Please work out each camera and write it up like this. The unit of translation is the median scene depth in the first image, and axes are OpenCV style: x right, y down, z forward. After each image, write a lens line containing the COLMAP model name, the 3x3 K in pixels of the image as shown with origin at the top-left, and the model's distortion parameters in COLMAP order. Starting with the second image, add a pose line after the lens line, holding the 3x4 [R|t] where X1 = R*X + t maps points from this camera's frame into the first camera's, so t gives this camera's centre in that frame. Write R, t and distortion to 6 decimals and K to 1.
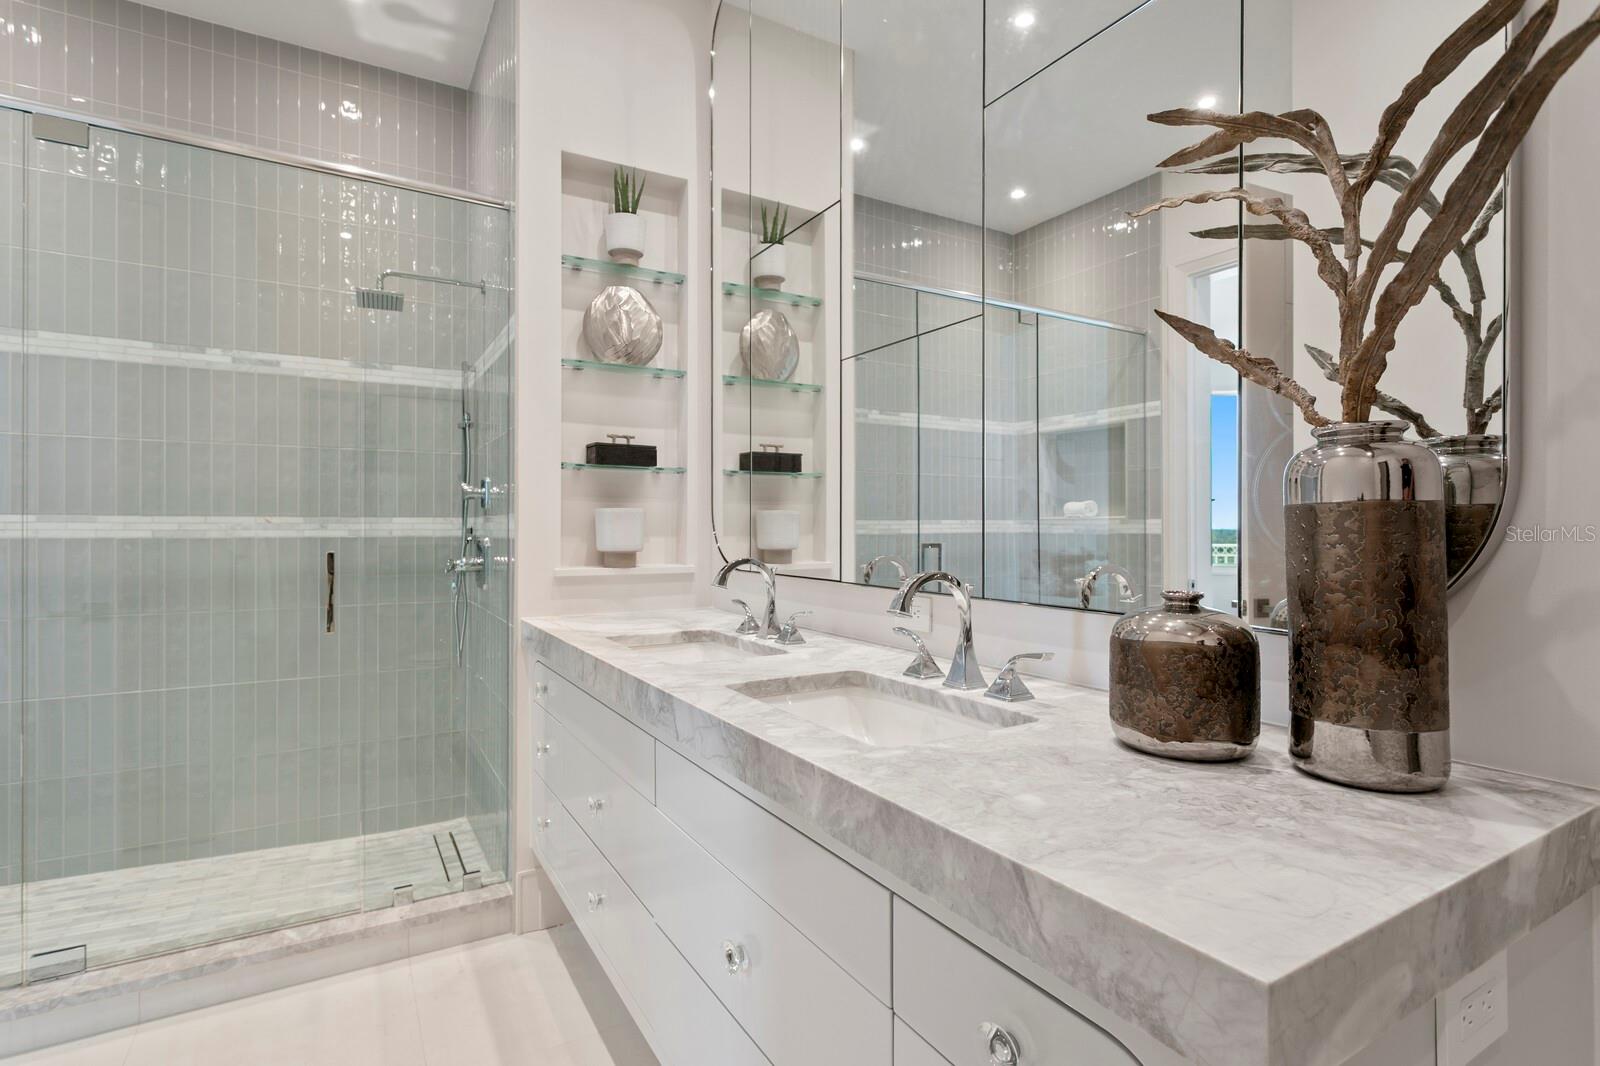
lens RADIAL K [[763.0, 0, 788.3], [0, 763.0, 522.0], [0, 0, 1]] dist [0.000445, 0.003012]
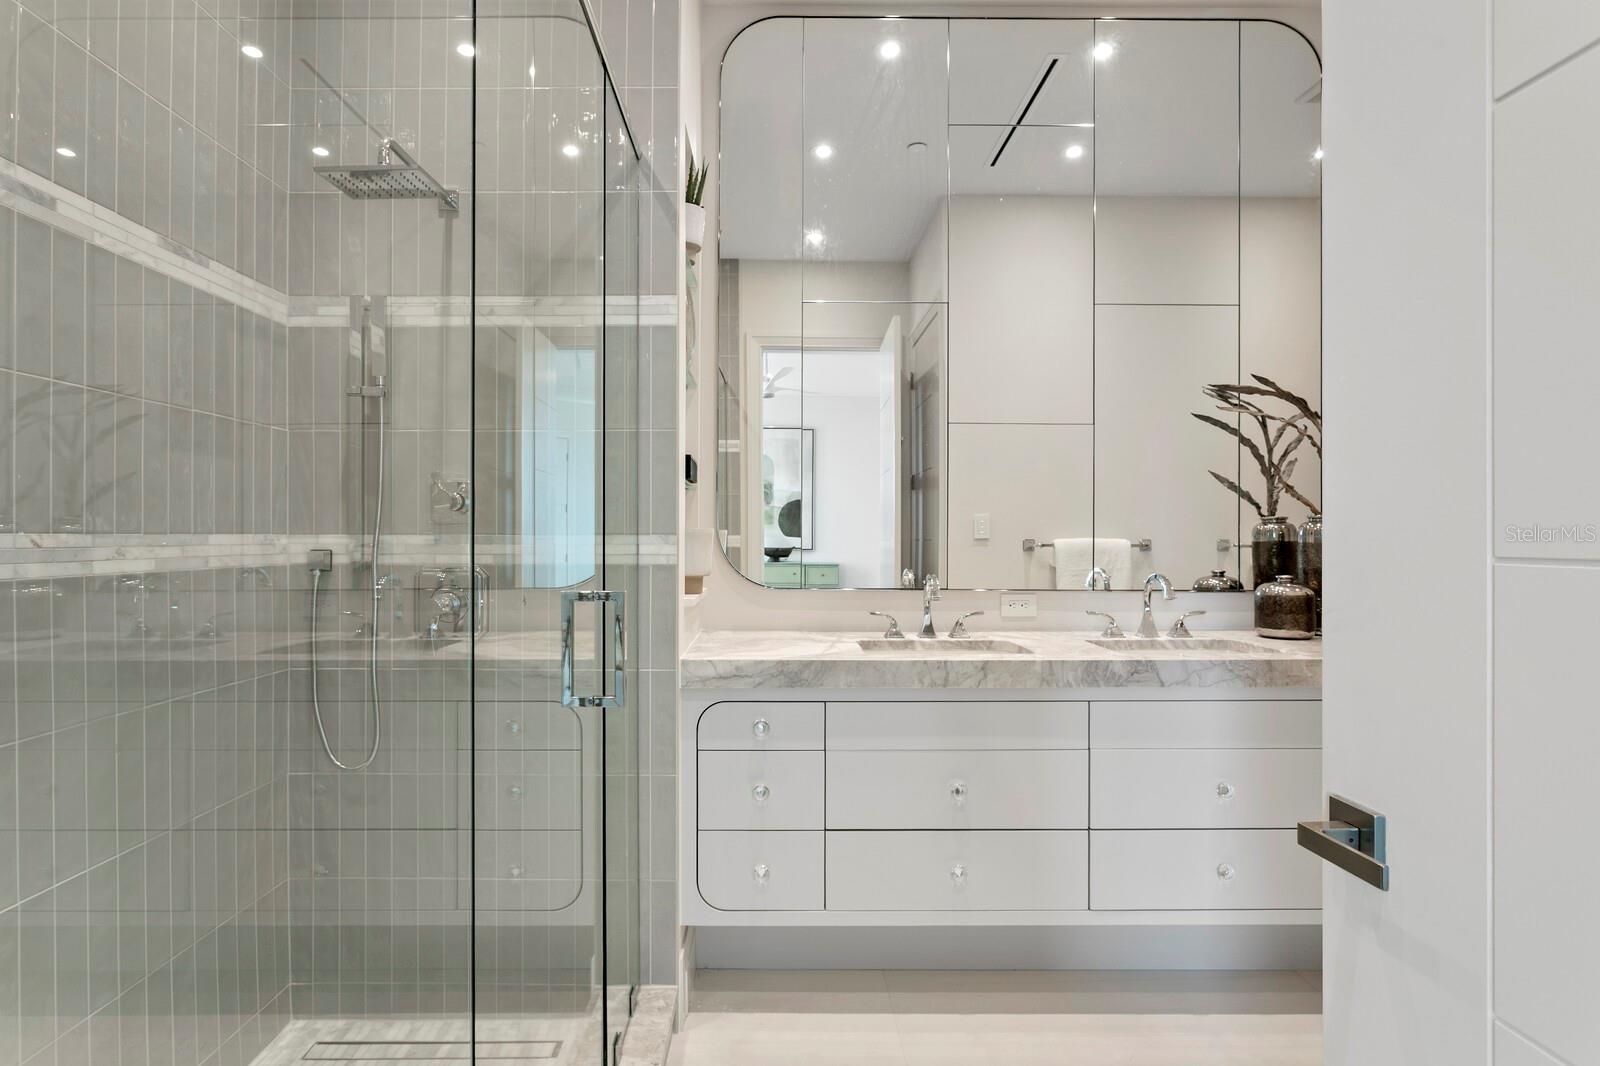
lens RADIAL K [[806.4, 0, 787.6], [0, 806.4, 538.2], [0, 0, 1]] dist [0.000761, 0.003047]
pose [[0.513473, -0.003012, 0.858100, -0.817499], [-0.002488, 0.999984, 0.004998, -0.007281], [-0.858102, -0.004701, 0.513458, 0.343895]]
